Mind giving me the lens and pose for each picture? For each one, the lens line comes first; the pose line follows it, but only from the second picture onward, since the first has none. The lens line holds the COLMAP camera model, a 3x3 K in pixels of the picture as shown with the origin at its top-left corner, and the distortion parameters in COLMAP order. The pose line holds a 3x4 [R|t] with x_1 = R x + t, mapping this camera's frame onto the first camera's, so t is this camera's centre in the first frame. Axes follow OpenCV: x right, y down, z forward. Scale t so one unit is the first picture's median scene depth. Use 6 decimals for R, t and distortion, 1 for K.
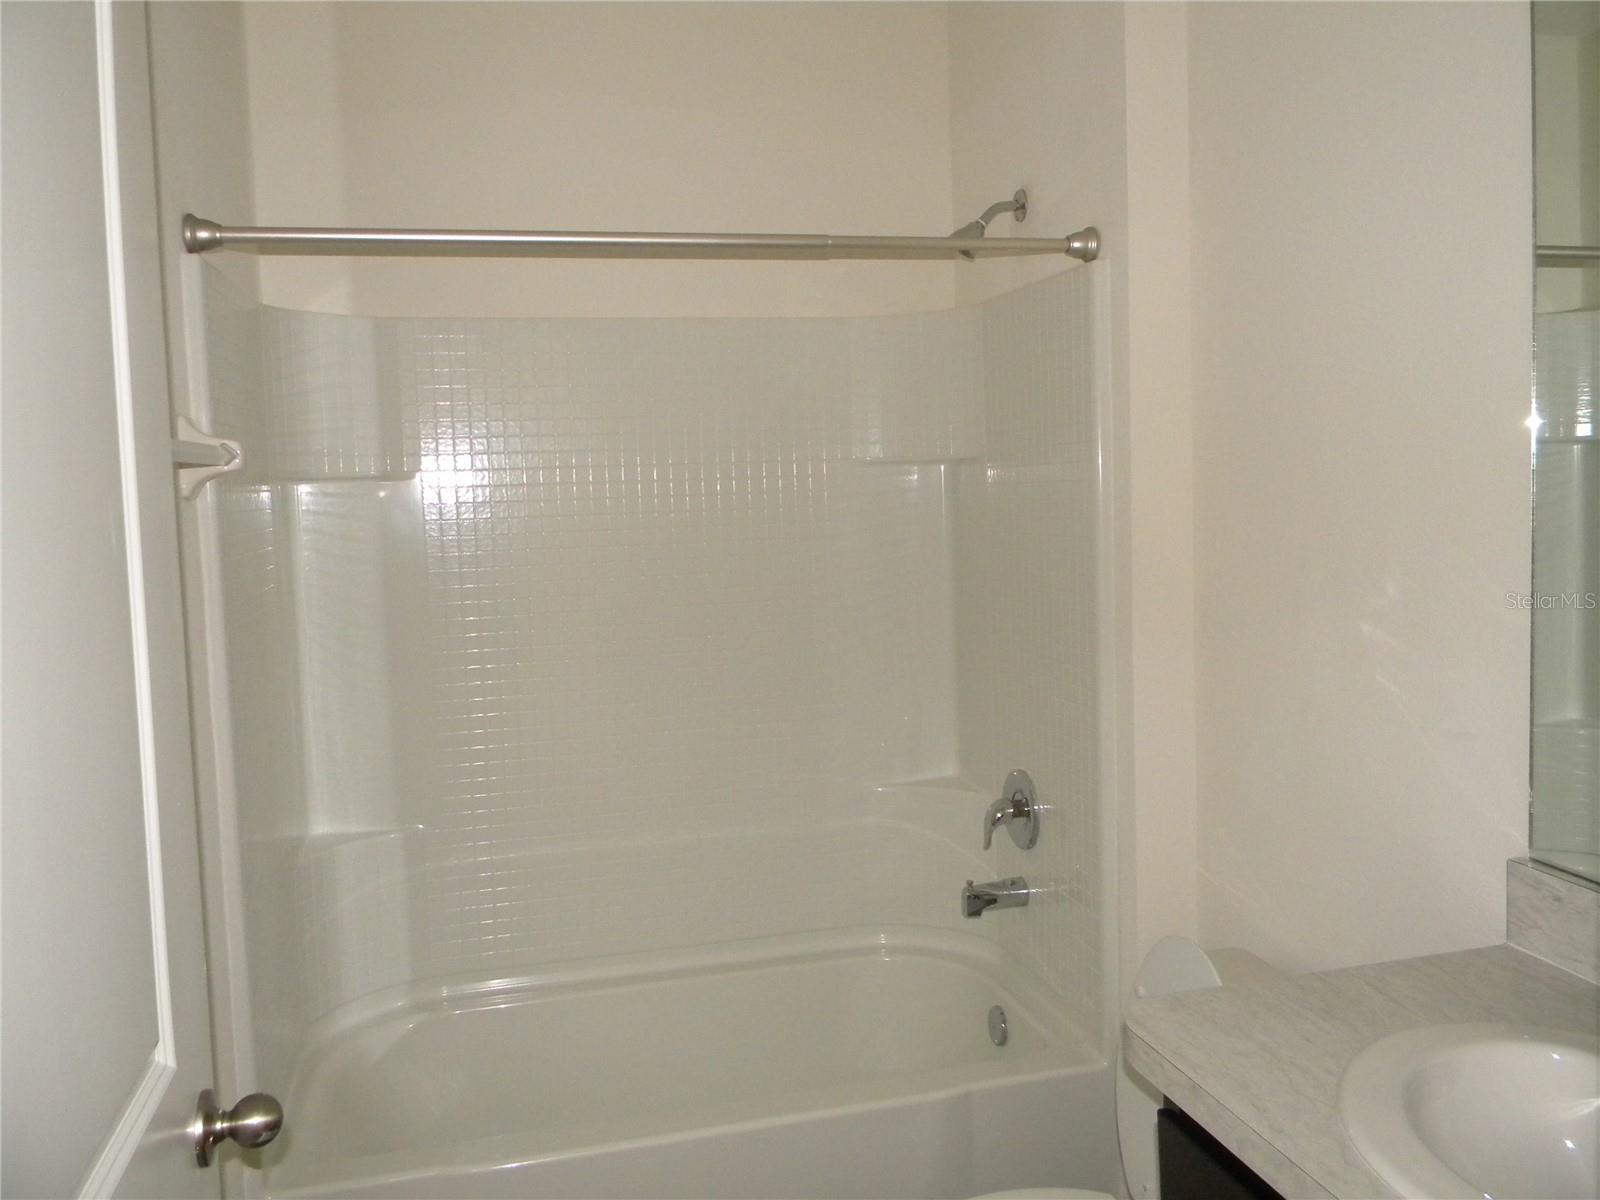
lens RADIAL K [[1299.7, 0, 798.2], [0, 1299.7, 589.4], [0, 0, 1]] dist [0.018986, -0.004918]
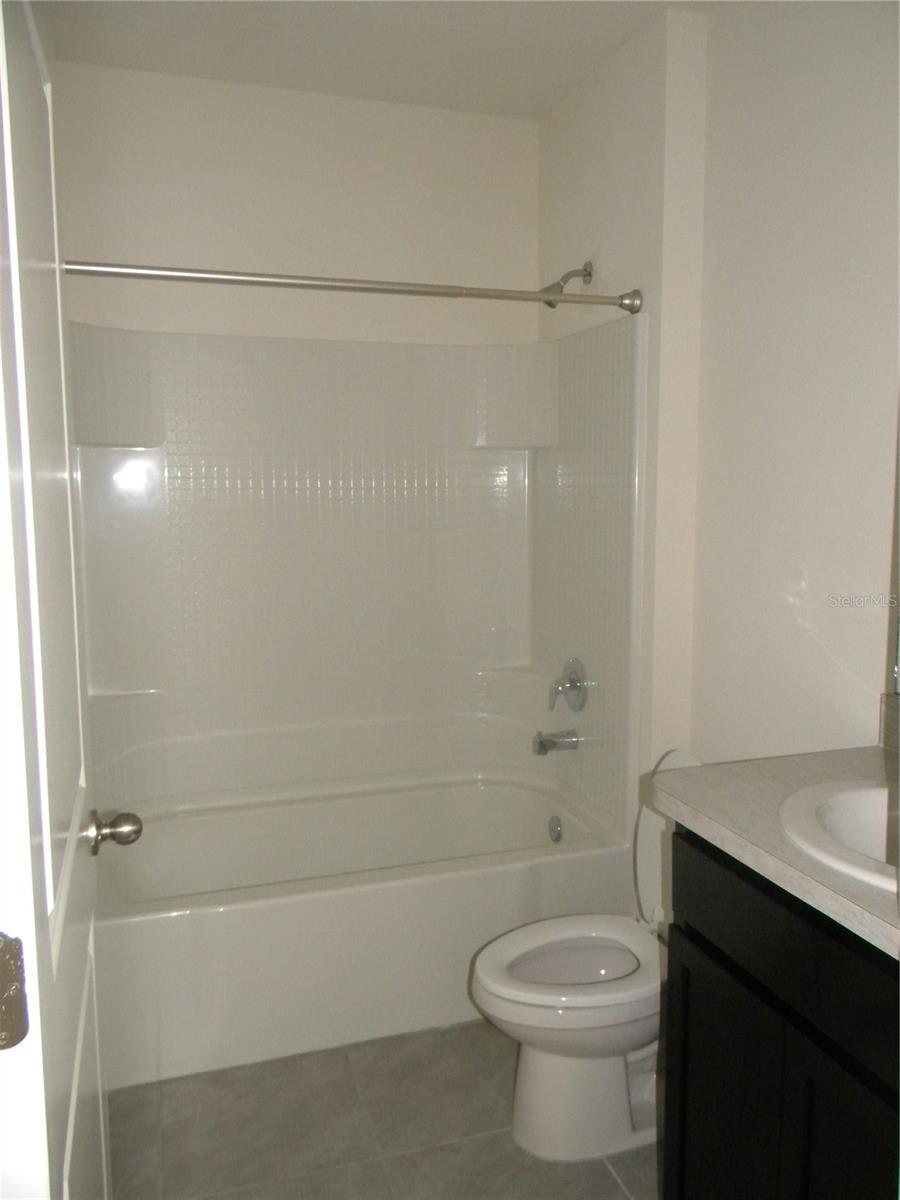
lens RADIAL K [[974.8, 0, 484.8], [0, 974.8, 600.4], [0, 0, 1]] dist [0.018986, -0.004918]
pose [[0.994945, 0.018588, 0.098688, -0.047532], [-0.022937, 0.998807, 0.043116, 0.030334], [-0.097769, -0.045162, 0.994184, -0.104393]]
